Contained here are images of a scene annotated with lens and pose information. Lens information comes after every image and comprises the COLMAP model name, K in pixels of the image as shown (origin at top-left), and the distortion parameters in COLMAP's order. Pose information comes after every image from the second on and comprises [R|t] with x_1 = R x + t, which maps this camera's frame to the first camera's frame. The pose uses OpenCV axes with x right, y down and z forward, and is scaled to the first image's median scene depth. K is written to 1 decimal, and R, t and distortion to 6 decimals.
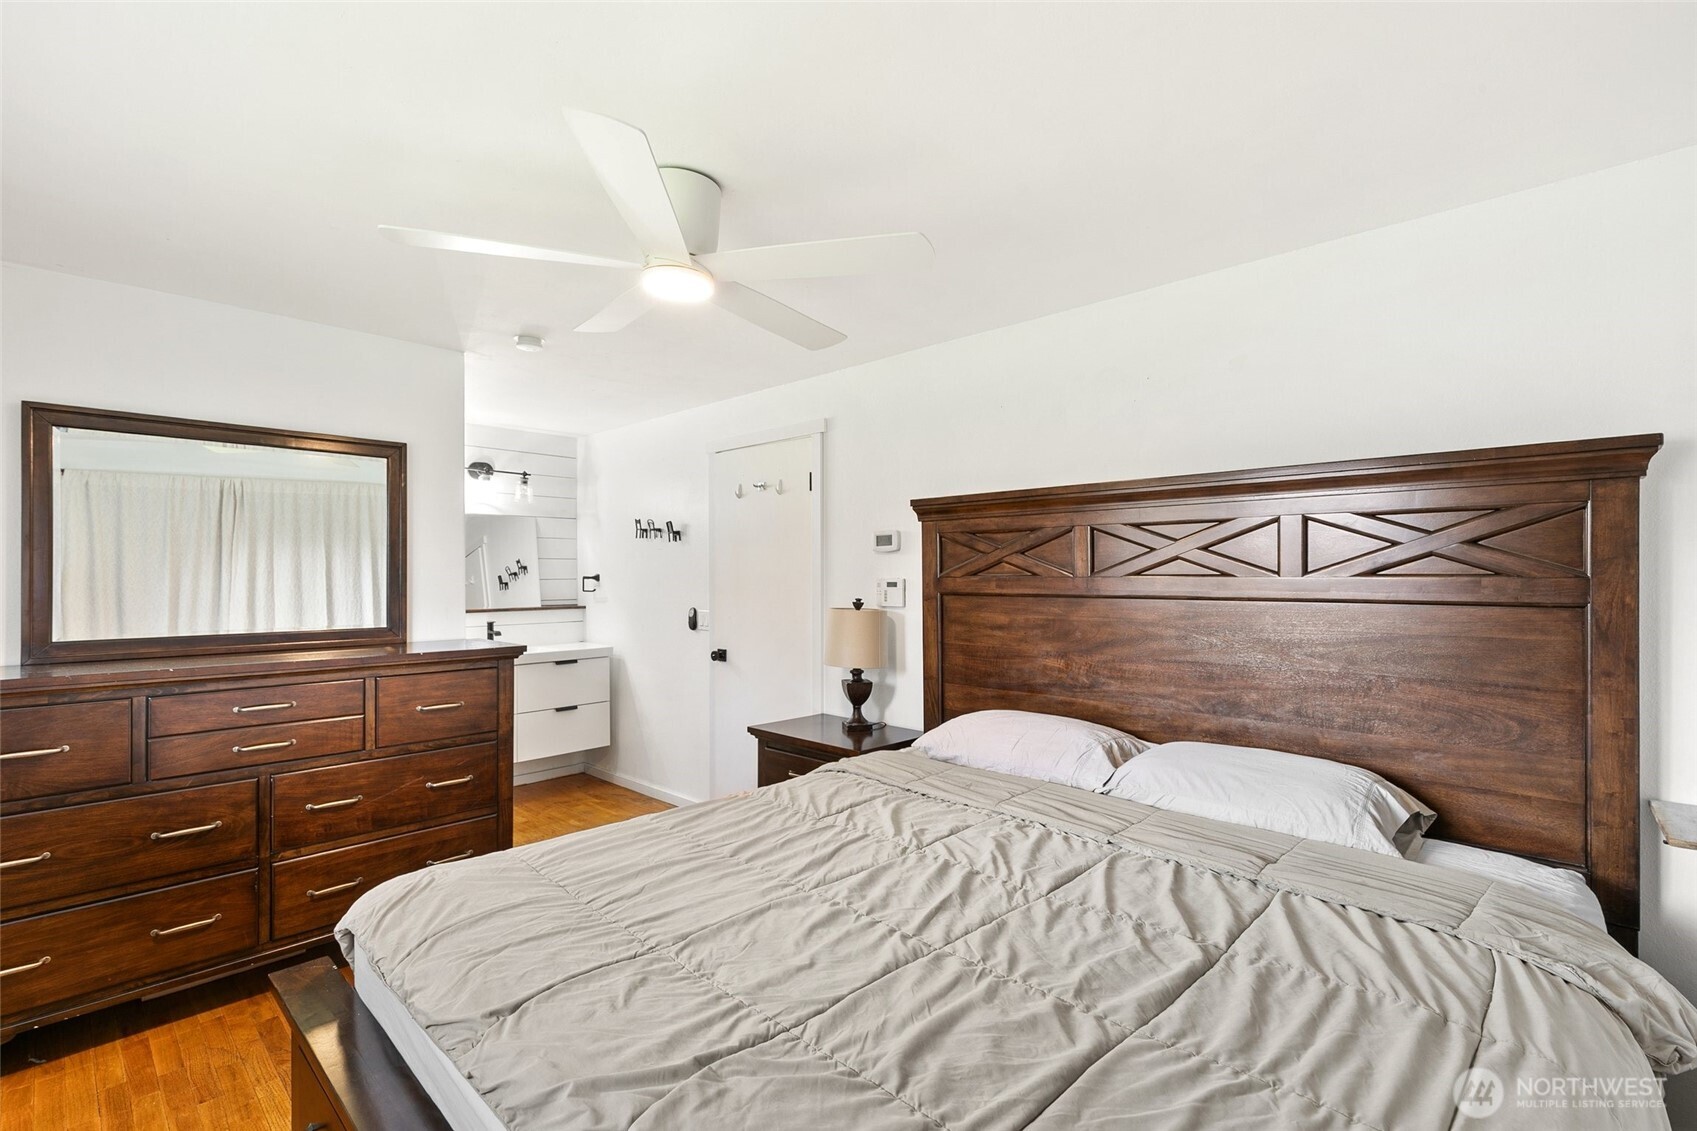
lens RADIAL K [[779.3, 0, 845.4], [0, 779.3, 573.0], [0, 0, 1]] dist [0.009970, -0.000754]
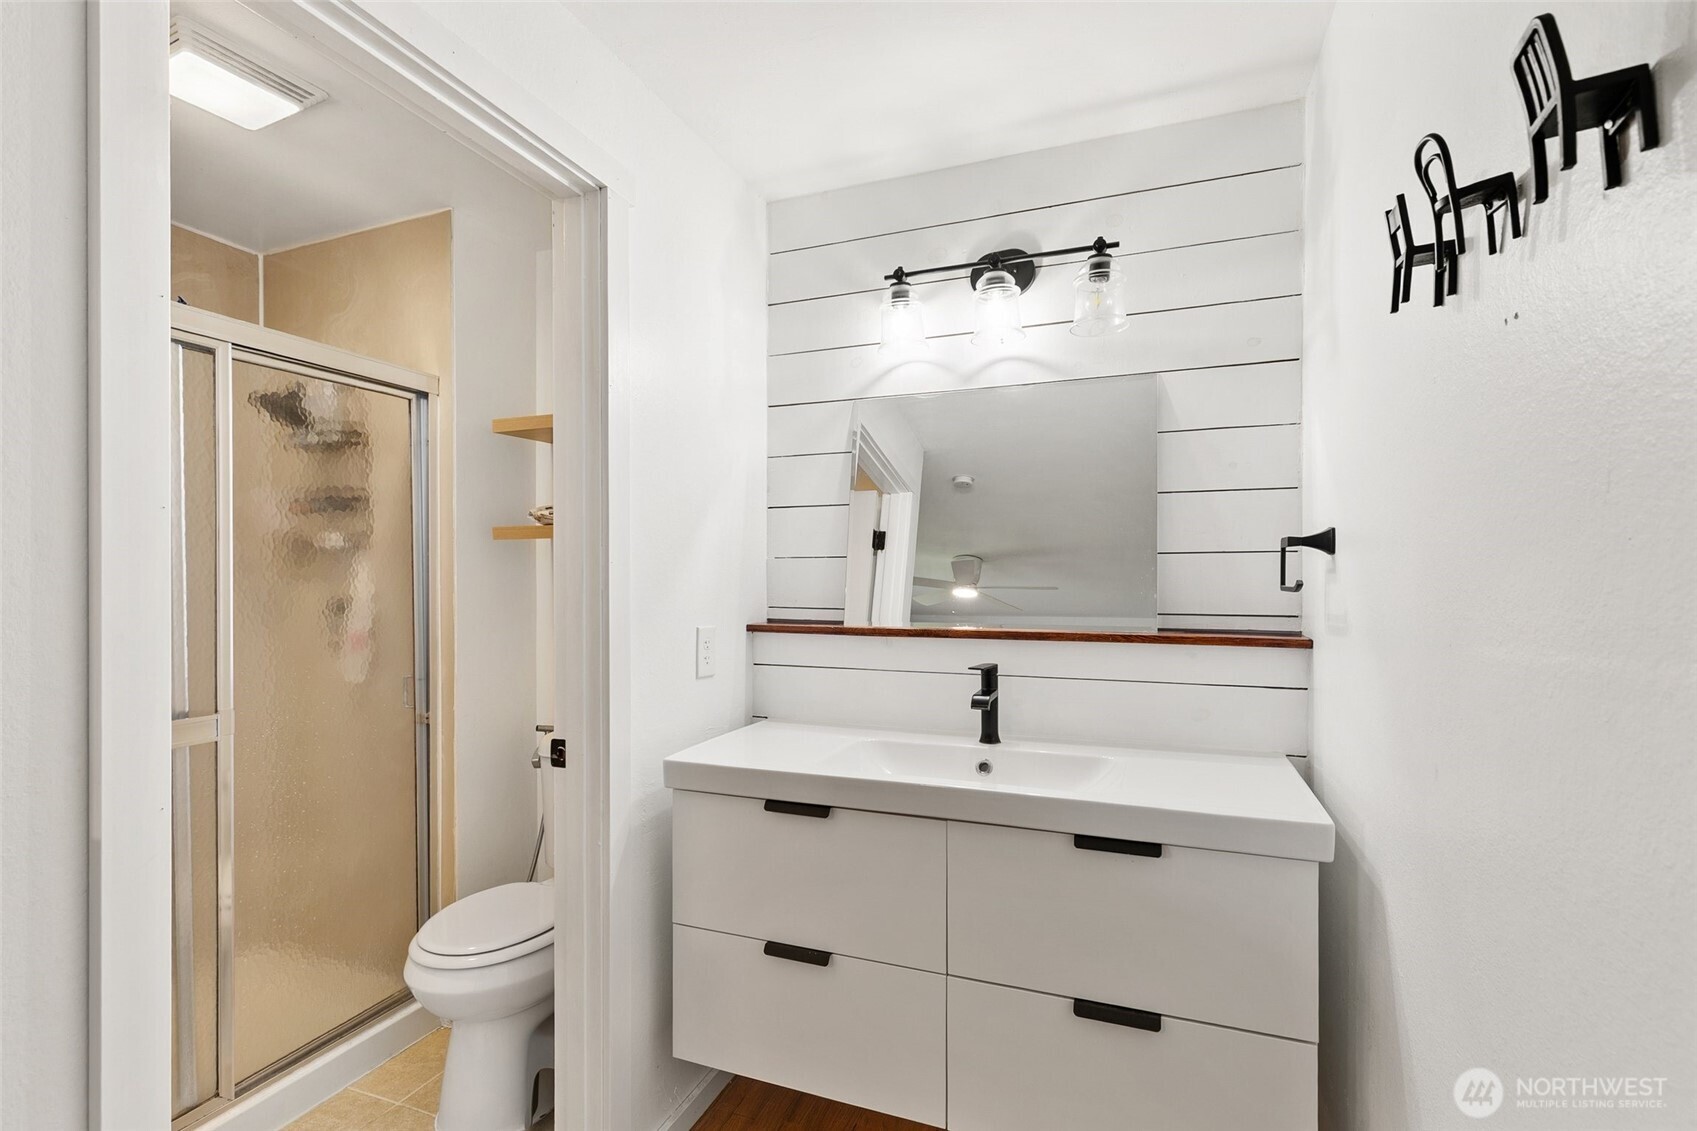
lens RADIAL K [[779.3, 0, 843.2], [0, 779.3, 582.7], [0, 0, 1]] dist [0.009970, -0.000754]
pose [[0.380654, 0.000991, -0.924717, -0.133644], [0.002803, 0.999994, 0.002226, 0.020421], [0.924713, -0.003439, 0.380649, 0.763623]]
